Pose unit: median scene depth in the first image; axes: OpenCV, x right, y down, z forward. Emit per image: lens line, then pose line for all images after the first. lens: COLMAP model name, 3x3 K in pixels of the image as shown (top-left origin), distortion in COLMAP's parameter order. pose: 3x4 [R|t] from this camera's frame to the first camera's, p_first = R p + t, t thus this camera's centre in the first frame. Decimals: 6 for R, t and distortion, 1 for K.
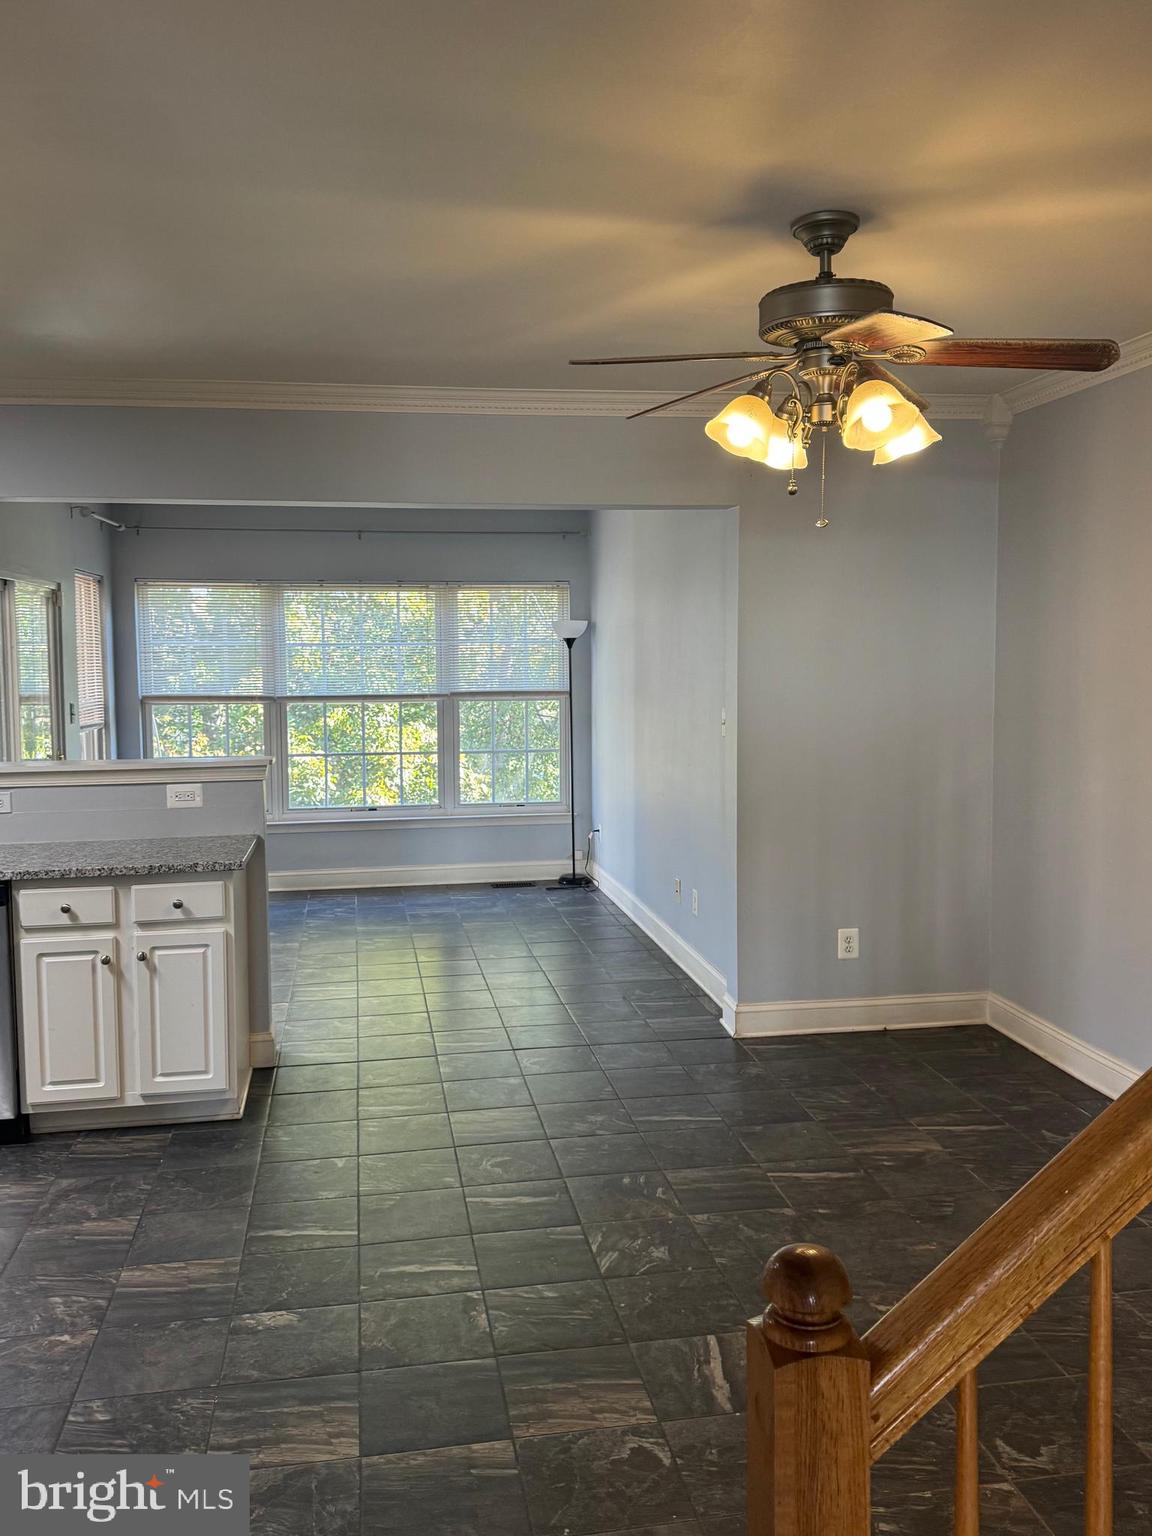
lens RADIAL K [[1261.0, 0, 583.6], [0, 1261.0, 750.1], [0, 0, 1]] dist [0.079760, -0.129021]
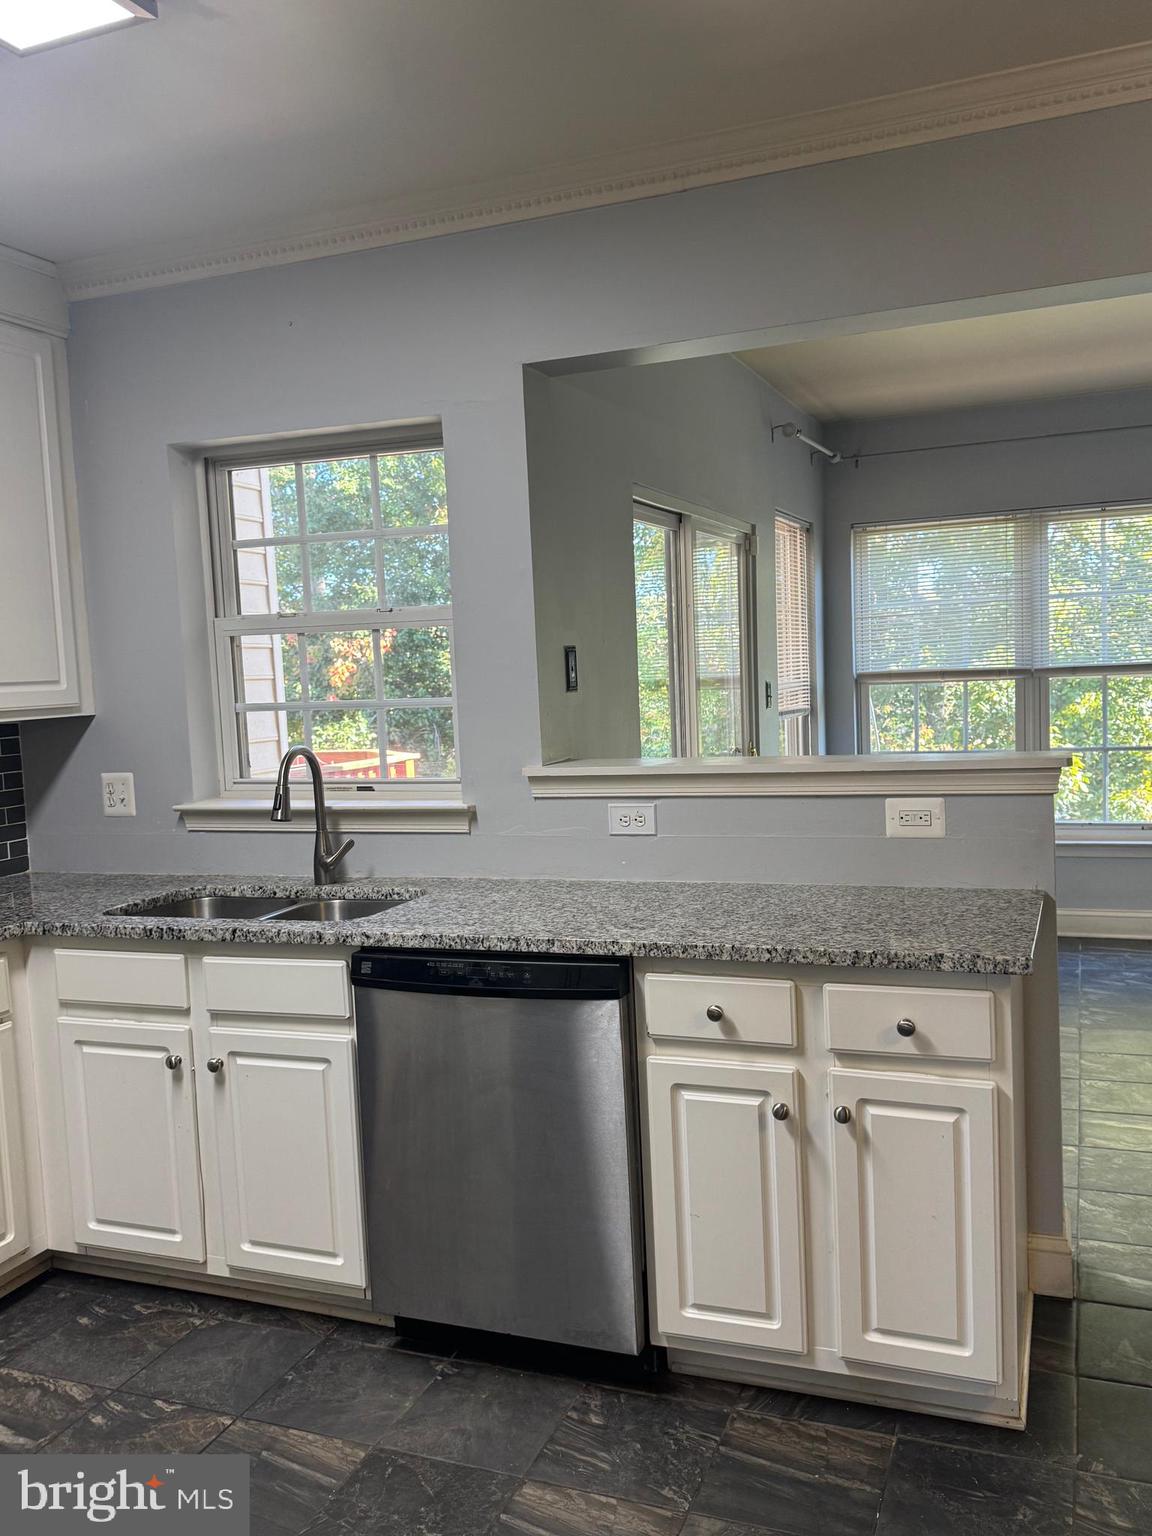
lens RADIAL K [[1268.9, 0, 571.5], [0, 1268.9, 776.4], [0, 0, 1]] dist [0.096820, -0.132127]
pose [[0.847594, 0.014416, -0.530450, -0.137516], [-0.001201, 0.999680, 0.025249, 0.002313], [0.530644, -0.020764, 0.847340, 0.418989]]
